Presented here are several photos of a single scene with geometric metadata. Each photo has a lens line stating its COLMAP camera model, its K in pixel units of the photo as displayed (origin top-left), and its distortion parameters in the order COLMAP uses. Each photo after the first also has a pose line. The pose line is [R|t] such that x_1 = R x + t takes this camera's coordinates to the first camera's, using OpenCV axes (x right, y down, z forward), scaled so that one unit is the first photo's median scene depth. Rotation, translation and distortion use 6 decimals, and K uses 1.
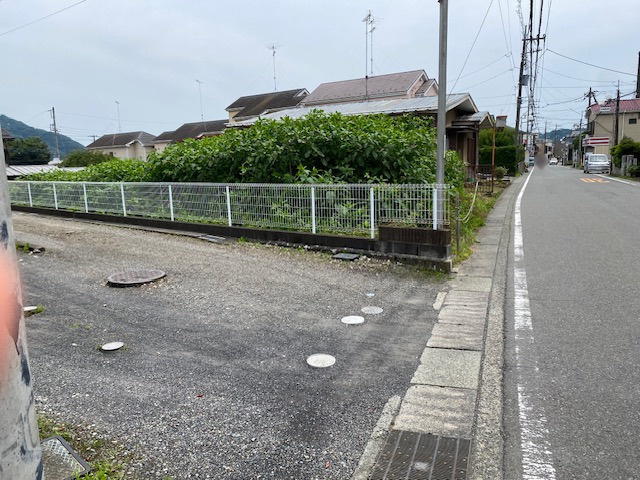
lens RADIAL K [[502.4, 0, 334.0], [0, 502.4, 239.2], [0, 0, 1]] dist [0.013835, -0.006584]
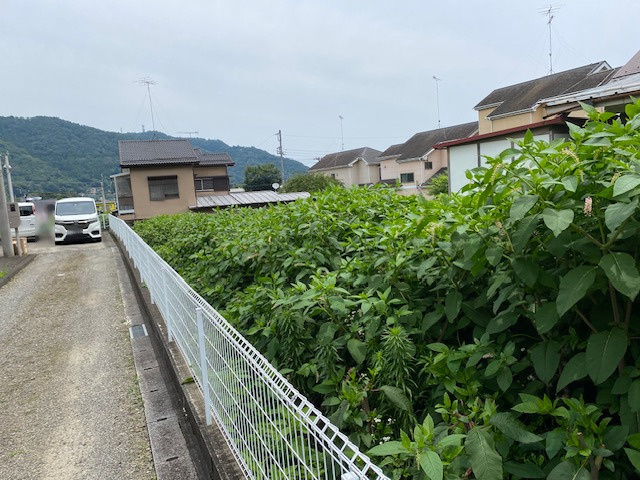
lens RADIAL K [[501.9, 0, 318.7], [0, 501.9, 256.9], [0, 0, 1]] dist [0.011313, -0.008080]
pose [[0.900857, 0.024944, -0.433399, -0.338311], [-0.024176, 0.999681, 0.007285, -0.139460], [0.433443, 0.003916, 0.901173, 0.834673]]
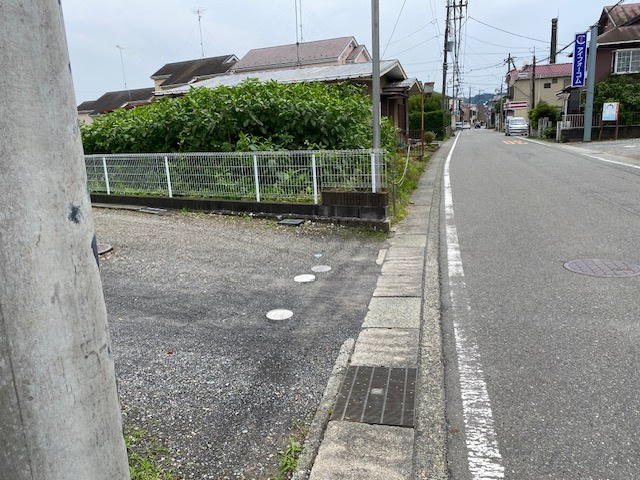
lens RADIAL K [[496.3, 0, 340.4], [0, 496.3, 238.2], [0, 0, 1]] dist [0.103193, -0.269025]
pose [[0.989289, -0.050537, 0.136943, -0.015580], [0.042008, 0.997035, 0.064469, 0.005403], [-0.139795, -0.058025, 0.988479, -0.034026]]
